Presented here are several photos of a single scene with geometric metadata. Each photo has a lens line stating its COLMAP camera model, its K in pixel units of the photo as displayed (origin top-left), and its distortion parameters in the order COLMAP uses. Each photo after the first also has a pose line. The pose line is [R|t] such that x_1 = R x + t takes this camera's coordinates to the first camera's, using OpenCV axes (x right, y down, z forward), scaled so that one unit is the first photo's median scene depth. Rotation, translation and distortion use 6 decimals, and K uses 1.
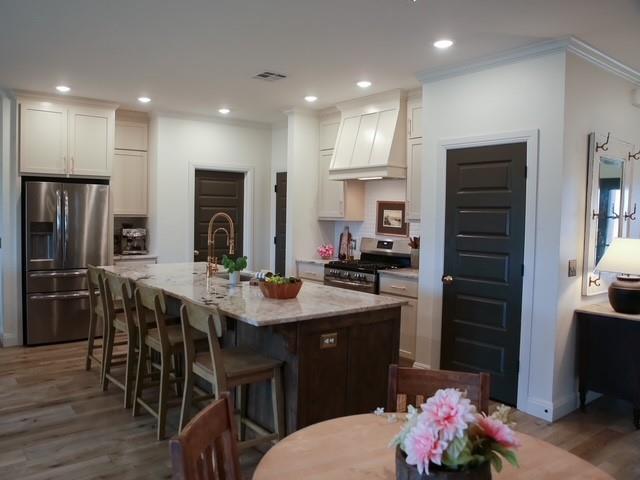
lens RADIAL K [[498.9, 0, 278.1], [0, 498.9, 232.6], [0, 0, 1]] dist [-0.119553, 0.096163]
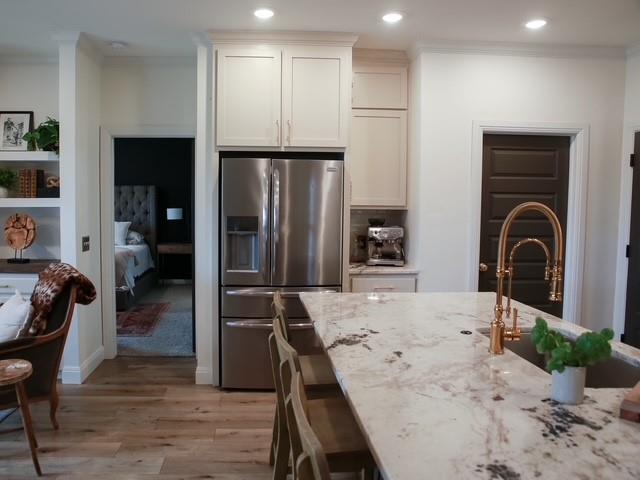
lens RADIAL K [[498.9, 0, 278.1], [0, 498.9, 232.6], [0, 0, 1]] dist [-0.119553, 0.096163]
pose [[0.834858, 0.025457, -0.549876, -0.048879], [-0.017300, 0.999650, 0.020013, -0.012505], [0.550193, -0.007195, 0.835006, 0.400906]]
